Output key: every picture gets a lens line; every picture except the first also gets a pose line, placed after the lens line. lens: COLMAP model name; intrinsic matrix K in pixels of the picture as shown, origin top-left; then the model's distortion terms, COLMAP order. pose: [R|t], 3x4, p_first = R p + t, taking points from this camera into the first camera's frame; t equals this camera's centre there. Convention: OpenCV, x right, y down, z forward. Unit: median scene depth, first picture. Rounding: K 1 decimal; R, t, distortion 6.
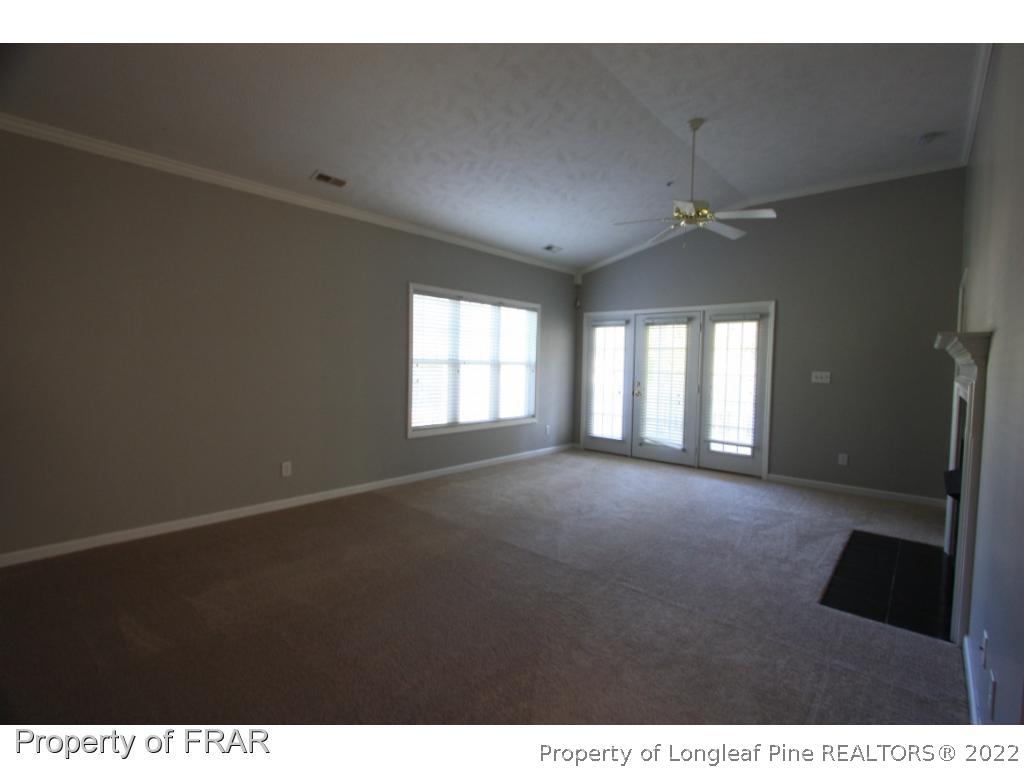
lens RADIAL K [[471.6, 0, 508.8], [0, 471.6, 383.0], [0, 0, 1]] dist [-0.030366, 0.008408]
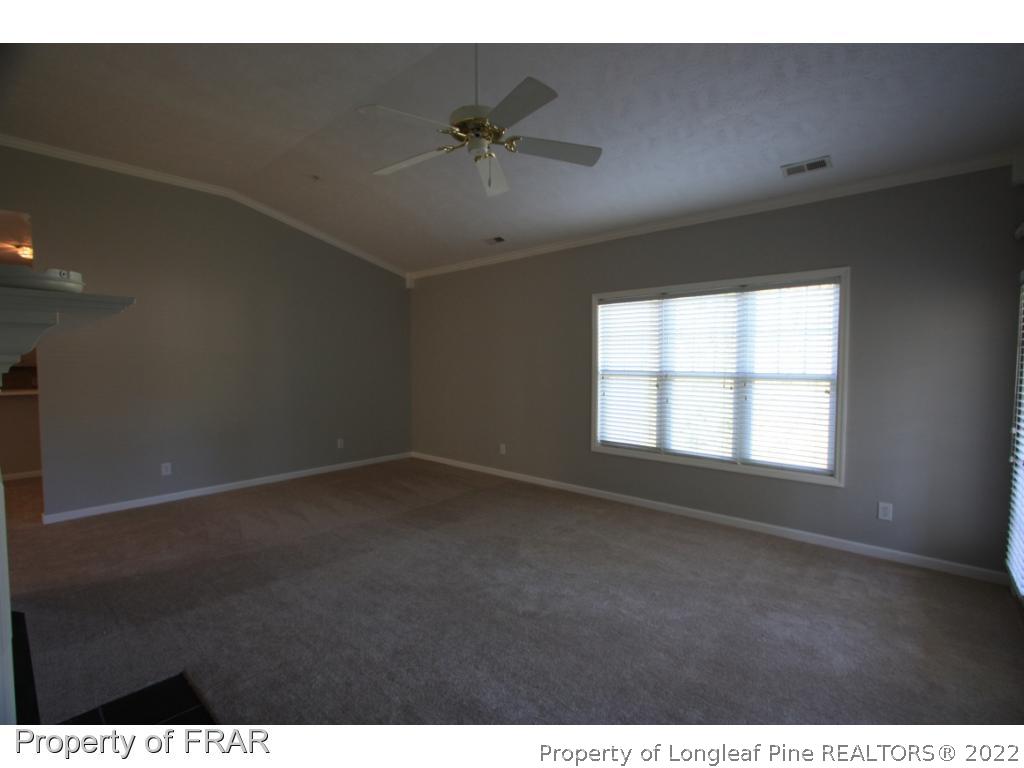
lens RADIAL K [[471.6, 0, 508.8], [0, 471.6, 383.0], [0, 0, 1]] dist [-0.030366, 0.008408]
pose [[0.023426, 0.020369, -0.999518, 0.741808], [-0.050093, 0.998560, 0.019175, -0.034314], [0.998470, 0.049620, 0.024413, 0.764581]]
